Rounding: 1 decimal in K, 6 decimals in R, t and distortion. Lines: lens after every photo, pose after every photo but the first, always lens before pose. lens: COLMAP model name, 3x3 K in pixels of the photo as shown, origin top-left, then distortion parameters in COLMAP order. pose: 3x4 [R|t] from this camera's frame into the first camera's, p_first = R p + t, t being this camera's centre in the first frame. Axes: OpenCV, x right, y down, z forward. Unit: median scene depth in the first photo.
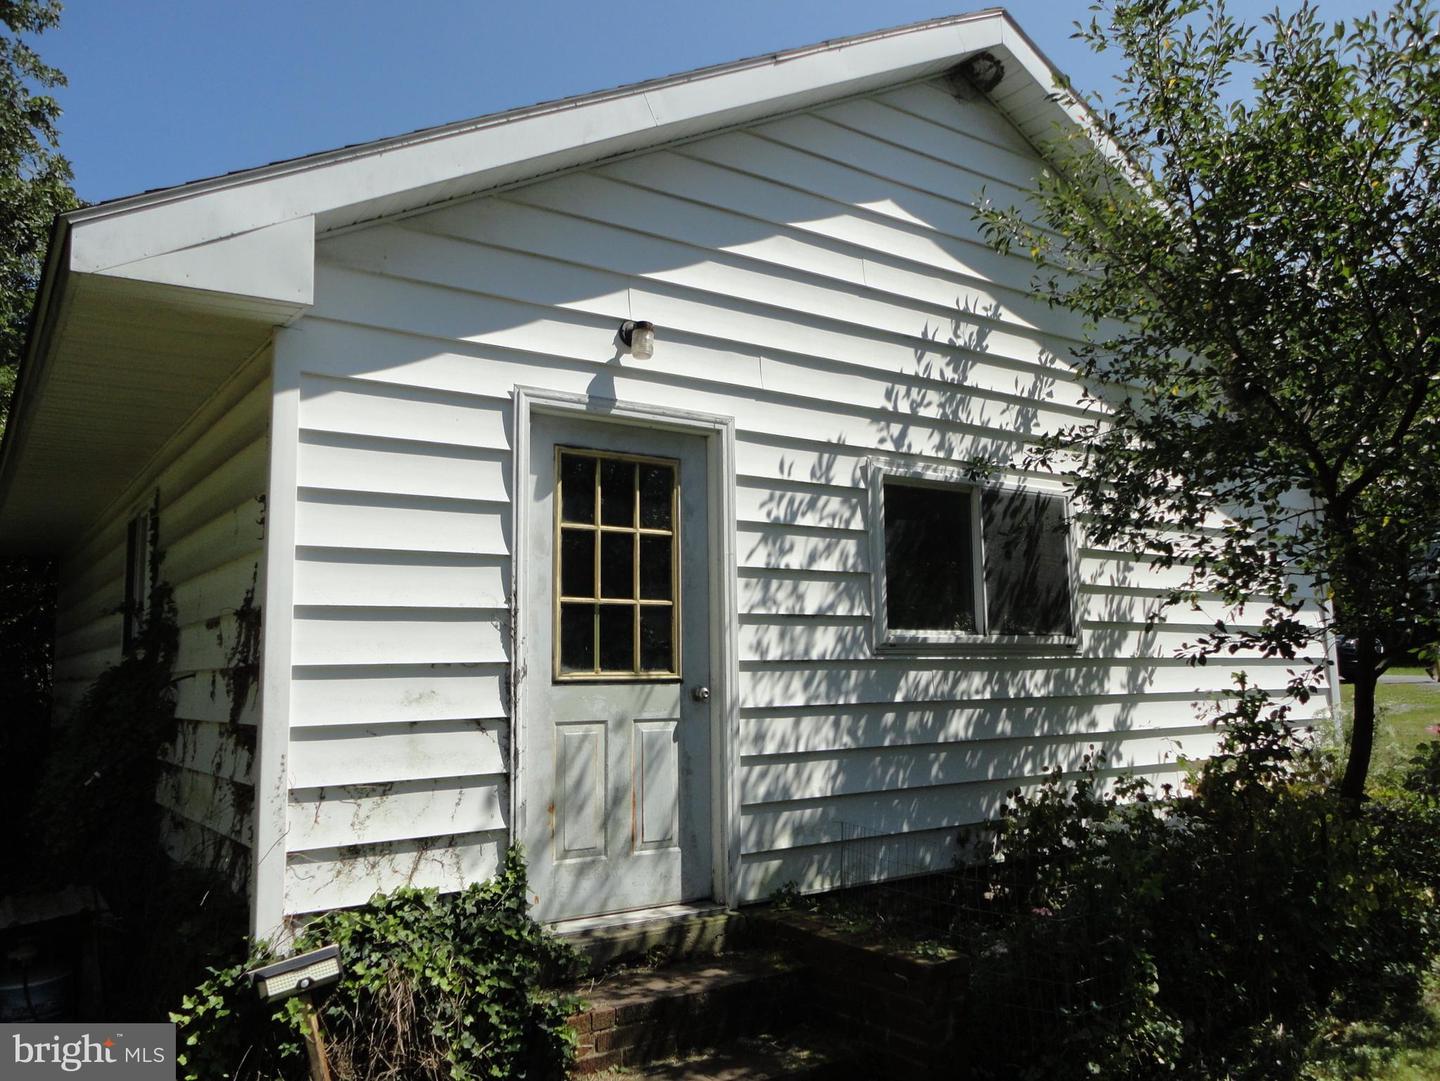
lens RADIAL K [[1100.4, 0, 715.2], [0, 1100.4, 530.8], [0, 0, 1]] dist [0.003090, 0.006022]
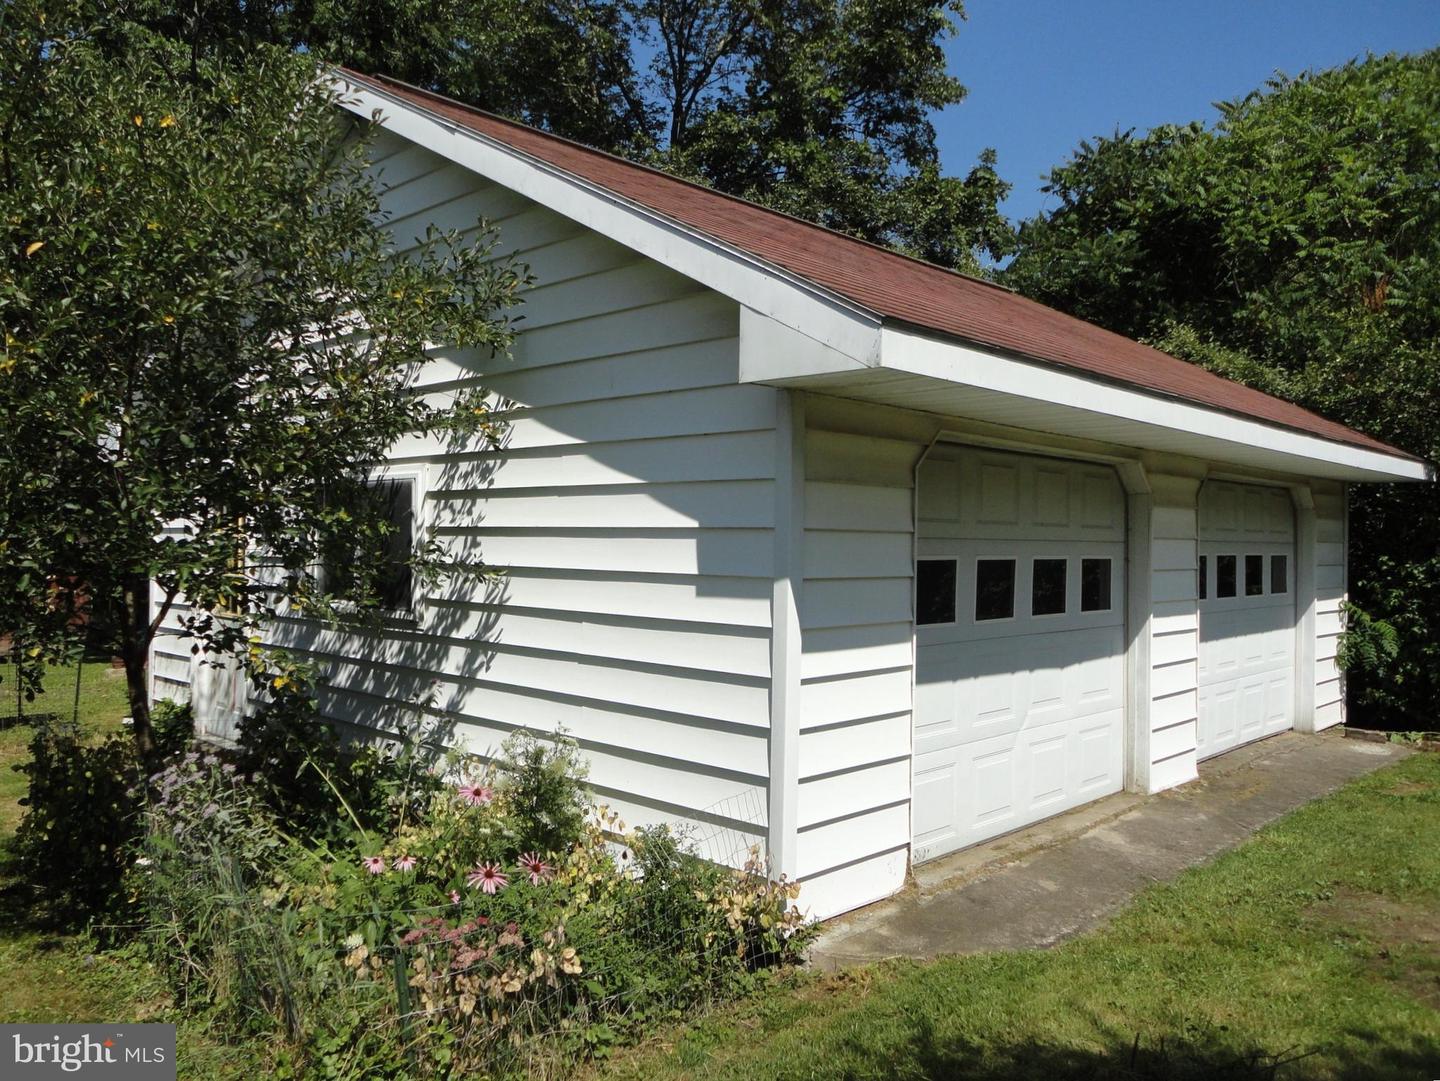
lens RADIAL K [[1100.4, 0, 715.2], [0, 1100.4, 530.8], [0, 0, 1]] dist [0.003090, 0.006022]
pose [[0.206063, 0.004091, -0.978530, 1.389795], [0.112351, 0.993279, 0.027812, 0.020798], [0.972068, -0.115670, 0.204219, 1.056886]]
